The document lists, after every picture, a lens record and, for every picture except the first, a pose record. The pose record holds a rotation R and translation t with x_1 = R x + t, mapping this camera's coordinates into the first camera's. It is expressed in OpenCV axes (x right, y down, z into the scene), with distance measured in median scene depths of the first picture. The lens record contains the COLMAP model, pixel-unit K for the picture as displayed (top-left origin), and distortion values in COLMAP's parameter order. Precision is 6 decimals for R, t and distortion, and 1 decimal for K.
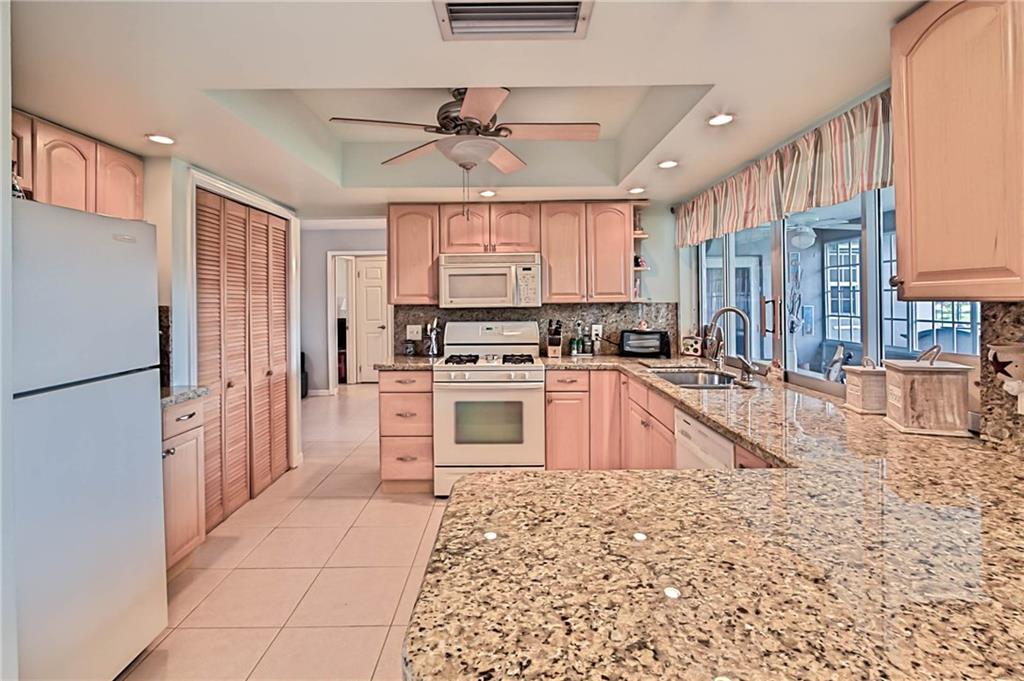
lens RADIAL K [[493.2, 0, 505.2], [0, 493.2, 299.3], [0, 0, 1]] dist [-0.017315, 0.000637]
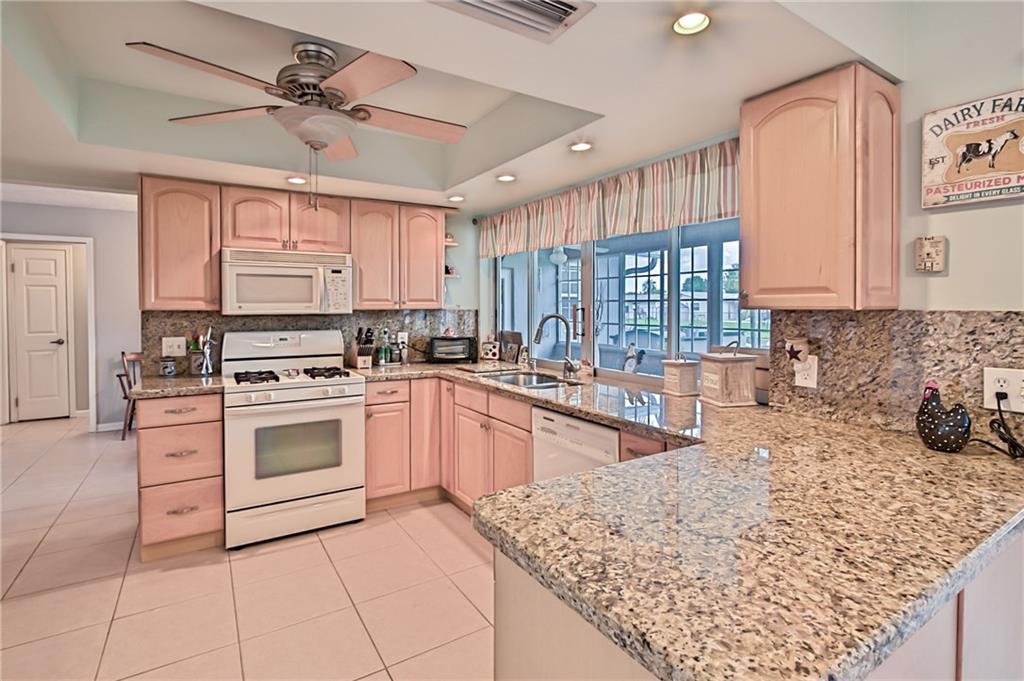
lens RADIAL K [[493.2, 0, 514.6], [0, 493.2, 315.9], [0, 0, 1]] dist [-0.017315, 0.000637]
pose [[0.839045, -0.001535, 0.544060, -0.225301], [-0.008555, 0.999835, 0.016014, 0.002915], [-0.543995, -0.018091, 0.838893, 0.099067]]
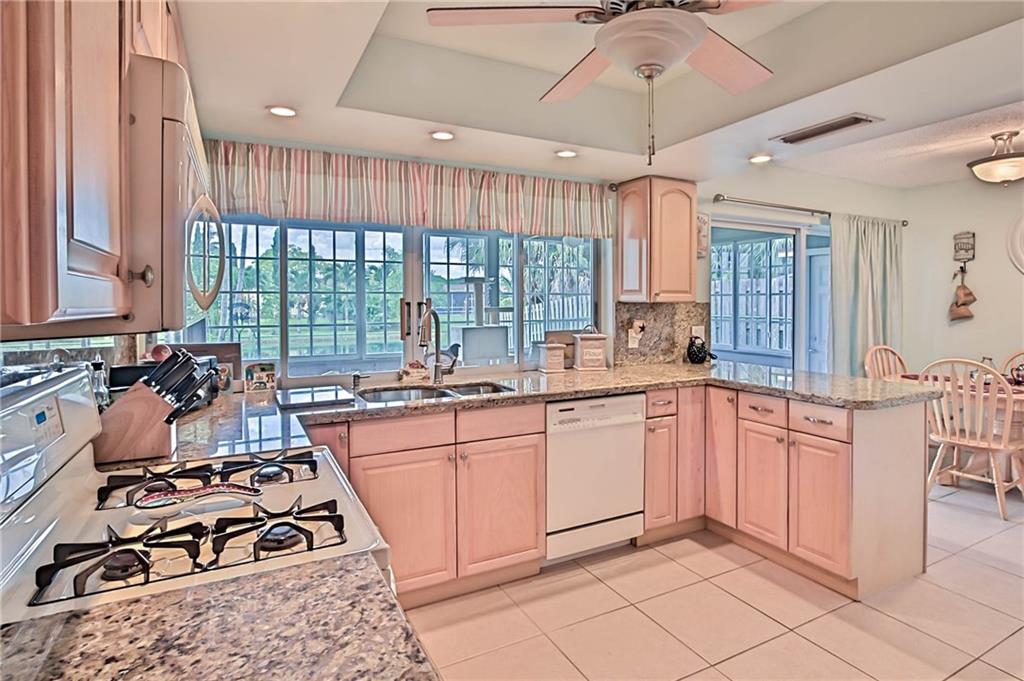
lens RADIAL K [[537.4, 0, 518.6], [0, 537.4, 311.5], [0, 0, 1]] dist [-0.029895, 0.001102]
pose [[-0.468183, -0.009069, 0.883585, -0.514985], [0.001026, 0.999941, 0.010806, 0.008829], [-0.883631, 0.005966, -0.468147, 1.304601]]
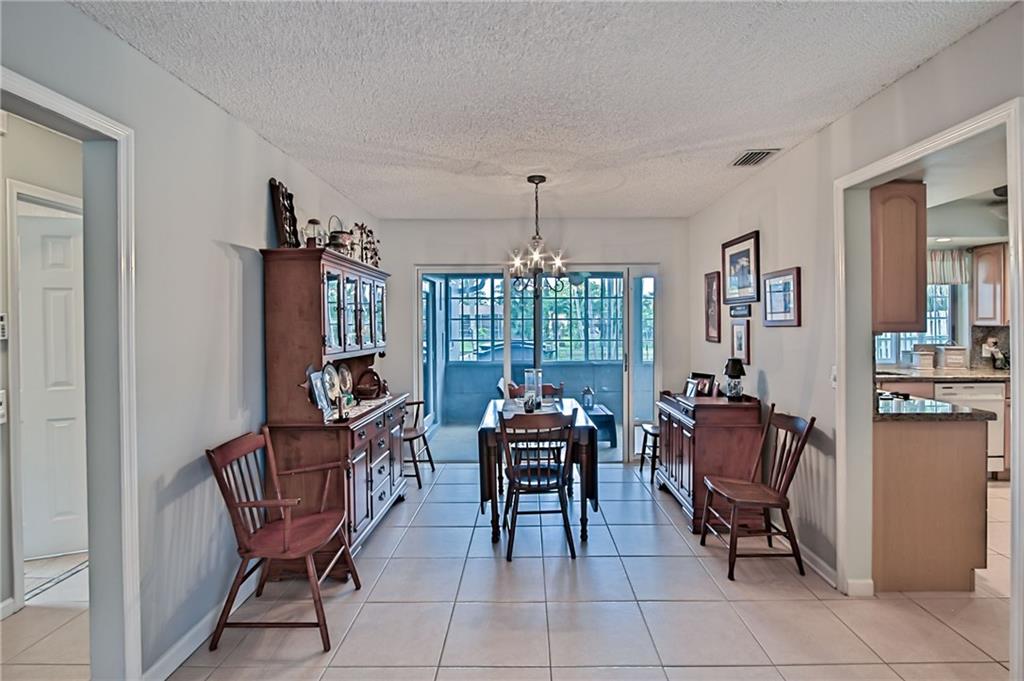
lens RADIAL K [[493.2, 0, 511.2], [0, 493.2, 323.0], [0, 0, 1]] dist [-0.017315, 0.000637]
pose [[0.004128, 0.006068, 0.999973, -1.236573], [0.000514, 0.999981, -0.006070, 0.000532], [-0.999991, 0.000539, 0.004124, 2.138216]]
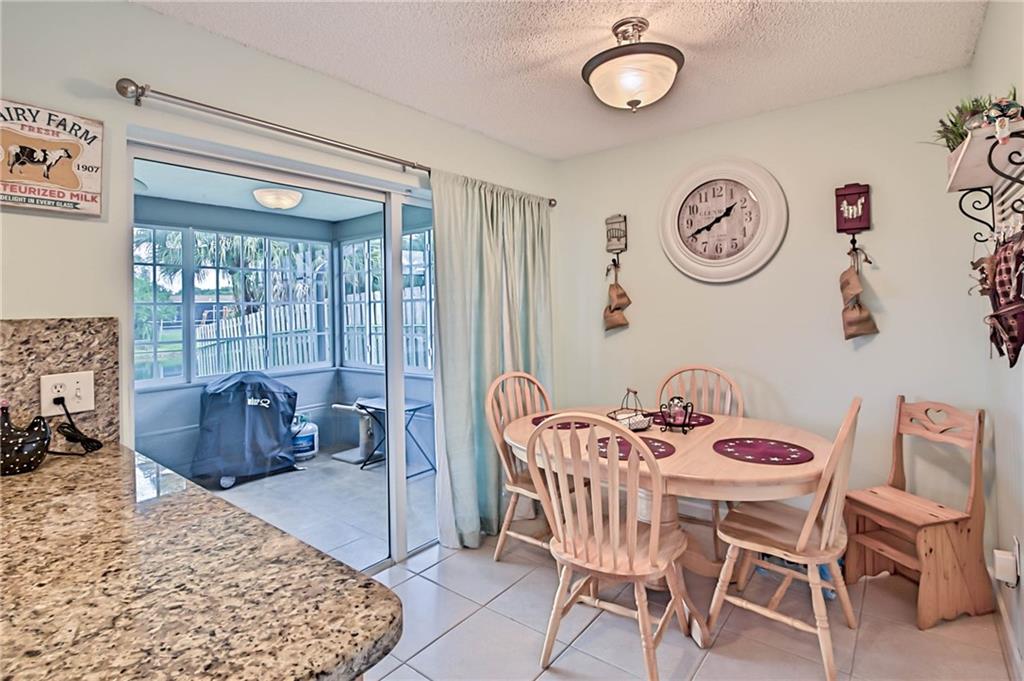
lens RADIAL K [[493.2, 0, 541.1], [0, 493.2, 297.3], [0, 0, 1]] dist [-0.017315, 0.000637]
pose [[-0.810458, 0.033423, 0.584842, -0.255102], [0.023132, 0.999418, -0.025060, 0.003860], [-0.585340, -0.006782, -0.810760, 0.372859]]
